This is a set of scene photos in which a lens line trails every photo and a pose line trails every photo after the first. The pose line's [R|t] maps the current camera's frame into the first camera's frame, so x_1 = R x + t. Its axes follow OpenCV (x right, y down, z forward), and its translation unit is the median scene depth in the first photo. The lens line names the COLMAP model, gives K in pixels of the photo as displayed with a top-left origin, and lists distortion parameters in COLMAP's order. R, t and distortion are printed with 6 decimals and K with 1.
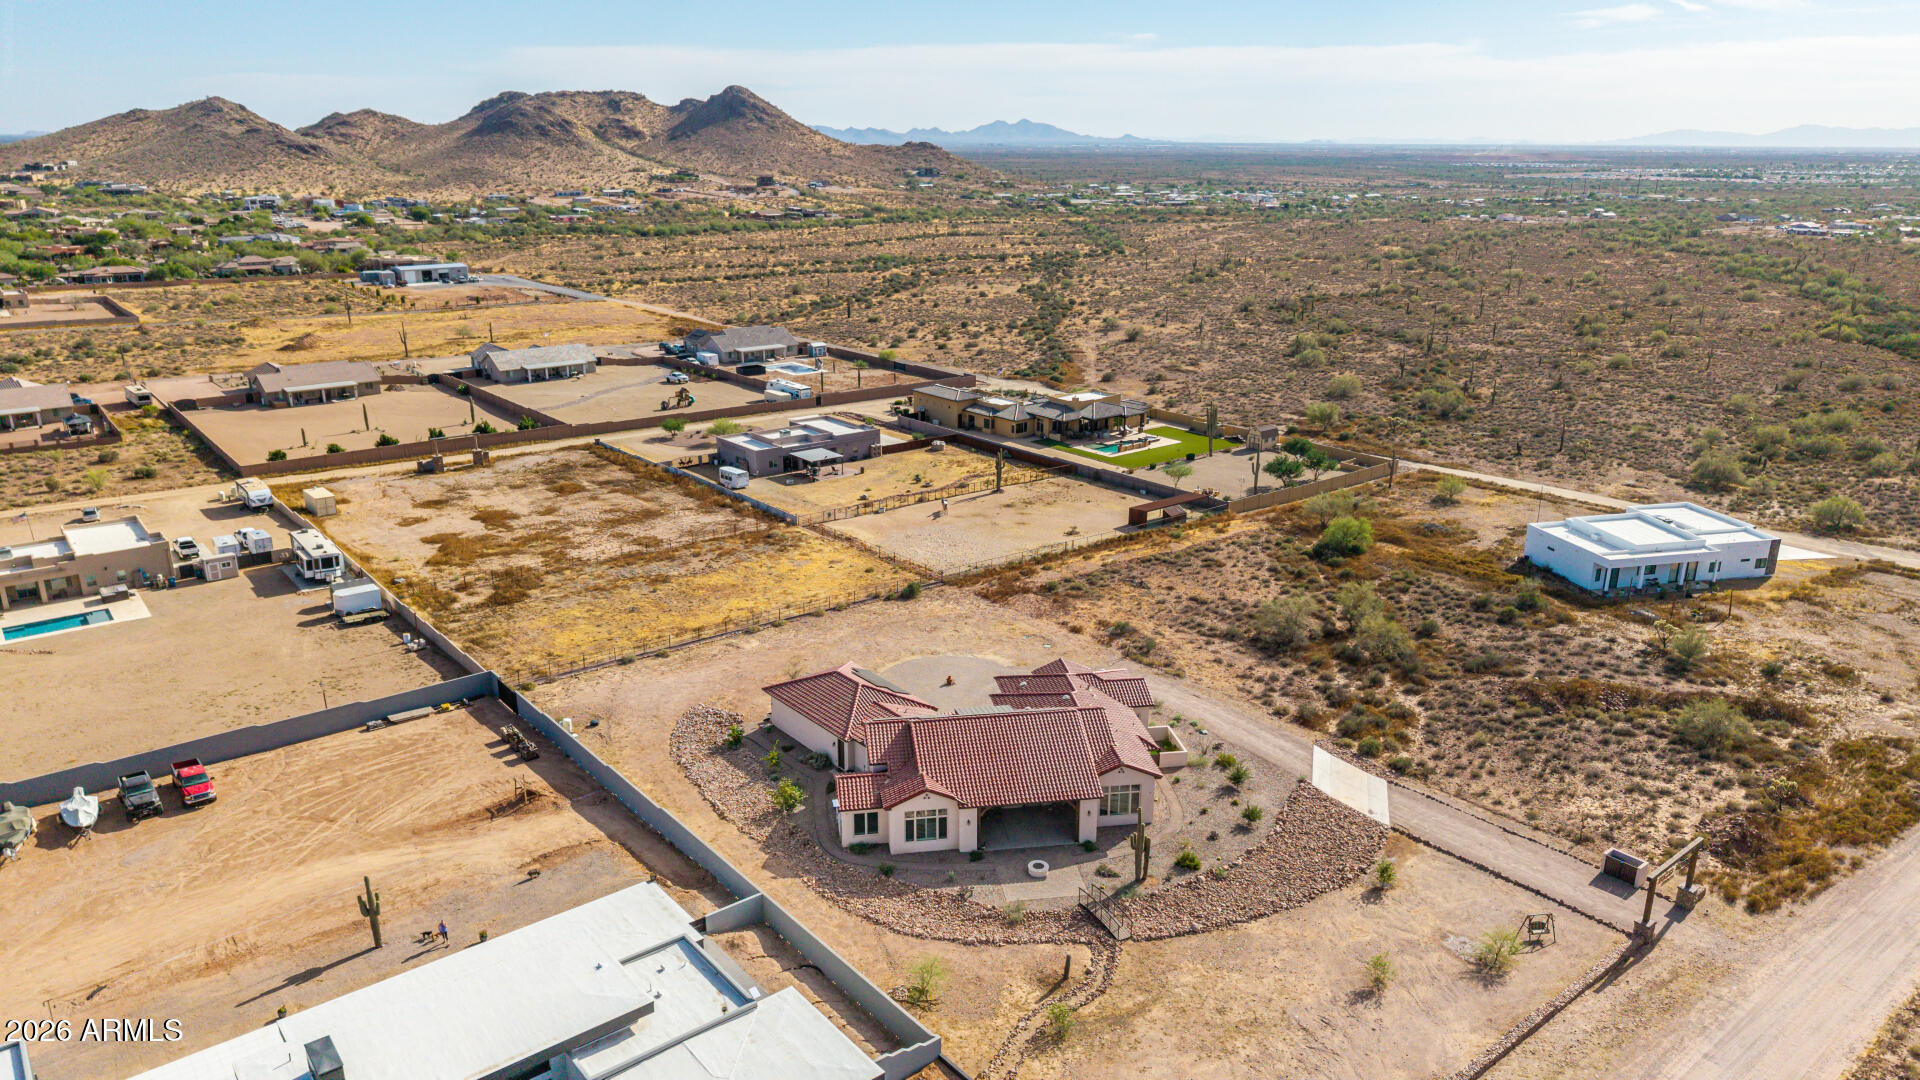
lens RADIAL K [[1287.0, 0, 878.3], [0, 1287.0, 543.5], [0, 0, 1]] dist [0.073930, -0.133989]
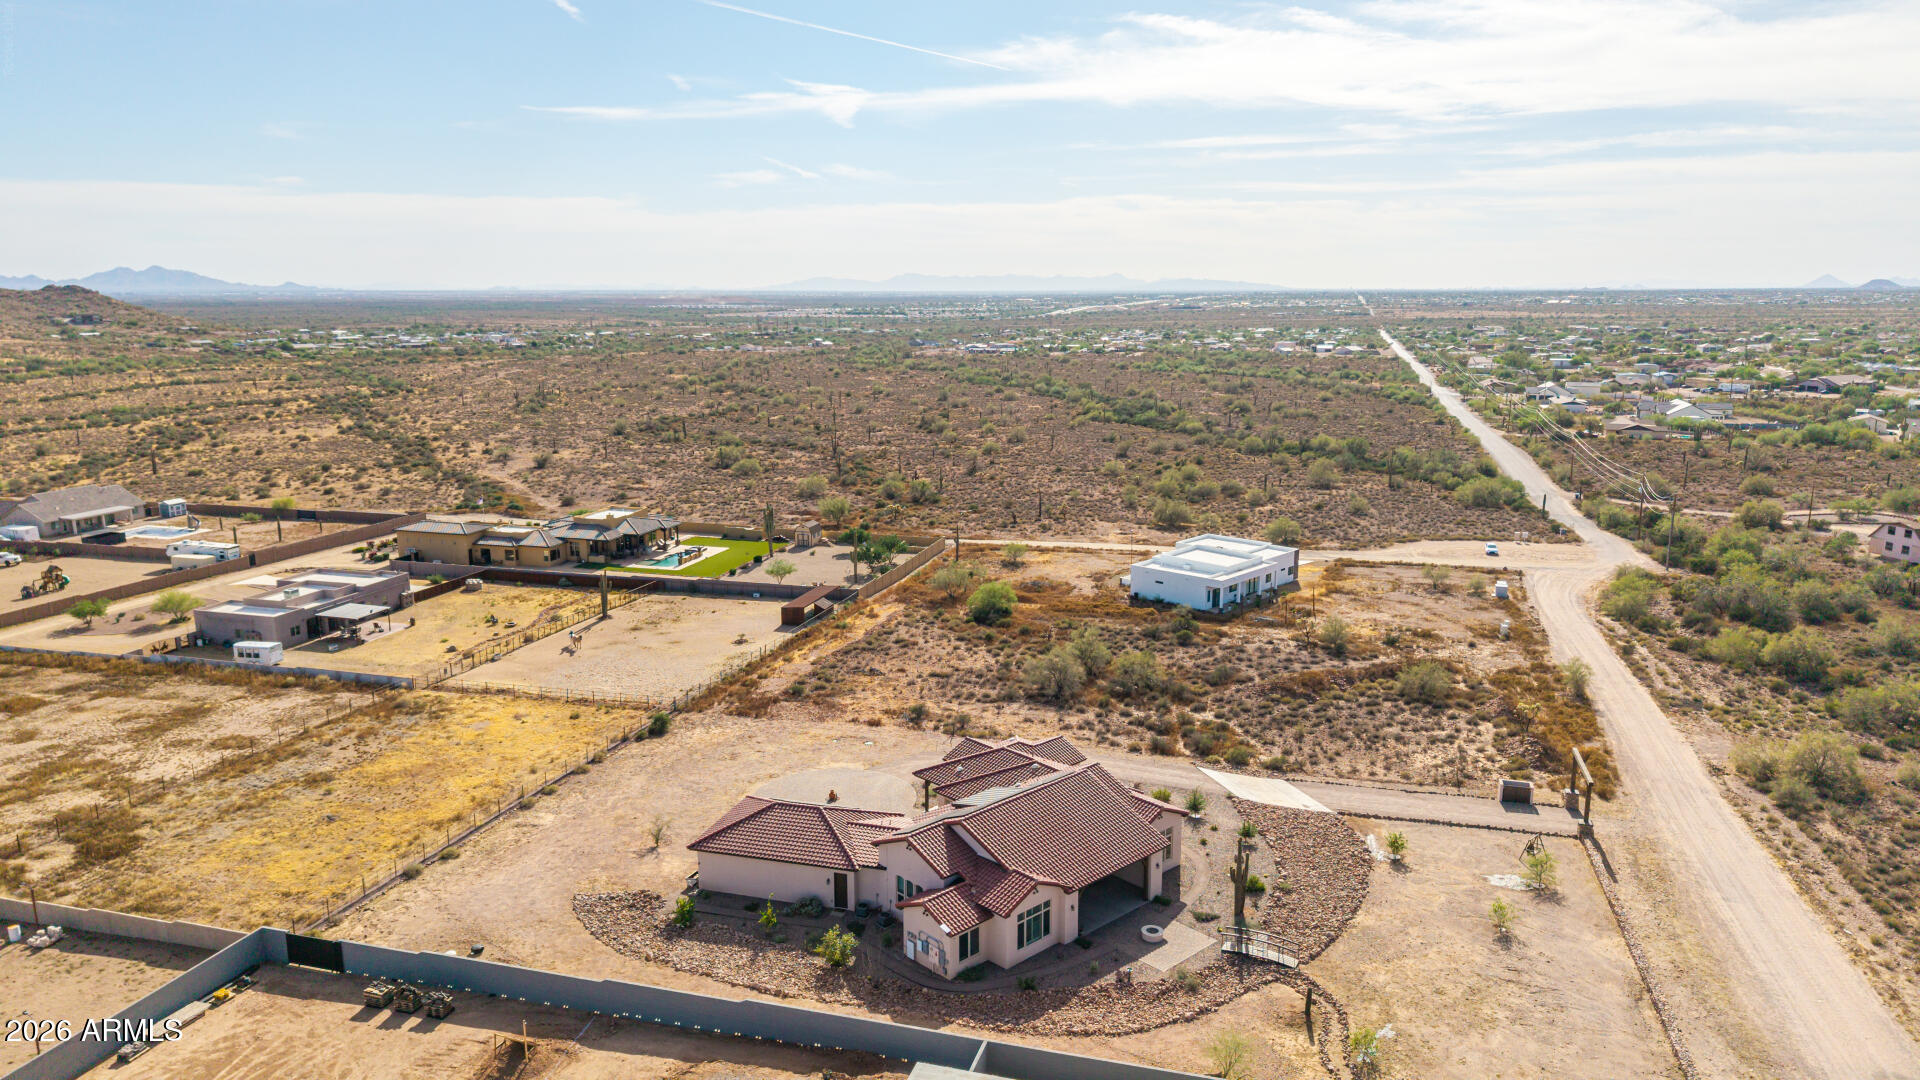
lens RADIAL K [[1318.6, 0, 953.6], [0, 1318.6, 555.3], [0, 0, 1]] dist [0.014608, -0.006735]
pose [[0.820813, -0.123841, 0.557611, -0.292033], [0.176945, 0.983321, -0.042078, -0.002250], [-0.543099, 0.133205, 0.829035, 0.145238]]
